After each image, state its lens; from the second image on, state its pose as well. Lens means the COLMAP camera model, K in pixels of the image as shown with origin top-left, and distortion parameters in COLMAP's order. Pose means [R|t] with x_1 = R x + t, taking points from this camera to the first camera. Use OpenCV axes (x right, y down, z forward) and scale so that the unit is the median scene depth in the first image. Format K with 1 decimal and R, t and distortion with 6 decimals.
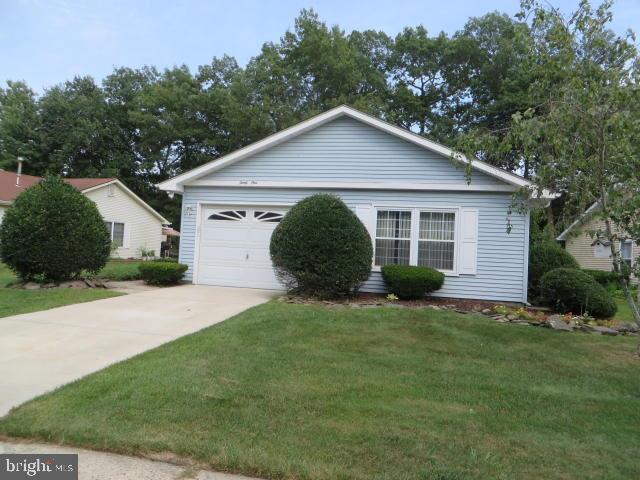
lens RADIAL K [[474.7, 0, 320.0], [0, 474.7, 240.0], [0, 0, 1]] dist [-0.025114, 0.004484]
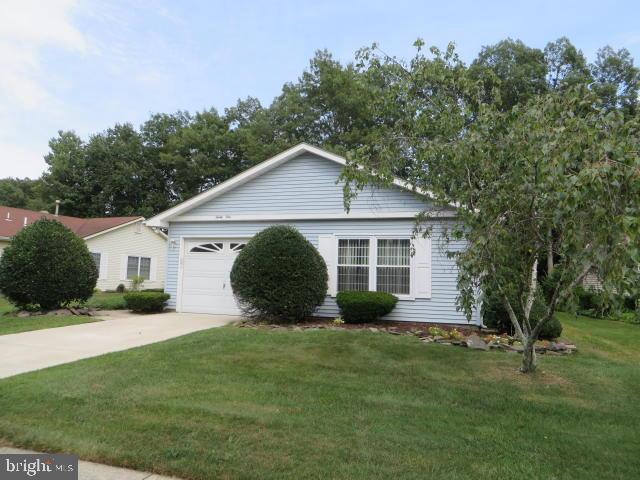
lens RADIAL K [[474.7, 0, 320.0], [0, 474.7, 240.0], [0, 0, 1]] dist [-0.025114, 0.004484]
pose [[0.994125, -0.029275, -0.104207, 0.172764], [0.022418, 0.997542, -0.066381, 0.008112], [0.105894, 0.063655, 0.992338, -0.048005]]
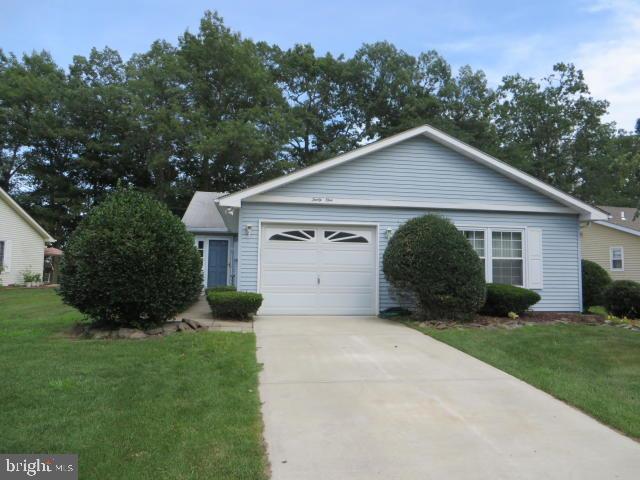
lens RADIAL K [[474.7, 0, 320.0], [0, 474.7, 240.0], [0, 0, 1]] dist [-0.025114, 0.004484]
pose [[0.928327, -0.012196, 0.371564, -0.474769], [0.020863, 0.999596, -0.019314, -0.024833], [-0.371178, 0.025682, 0.928206, 0.148290]]
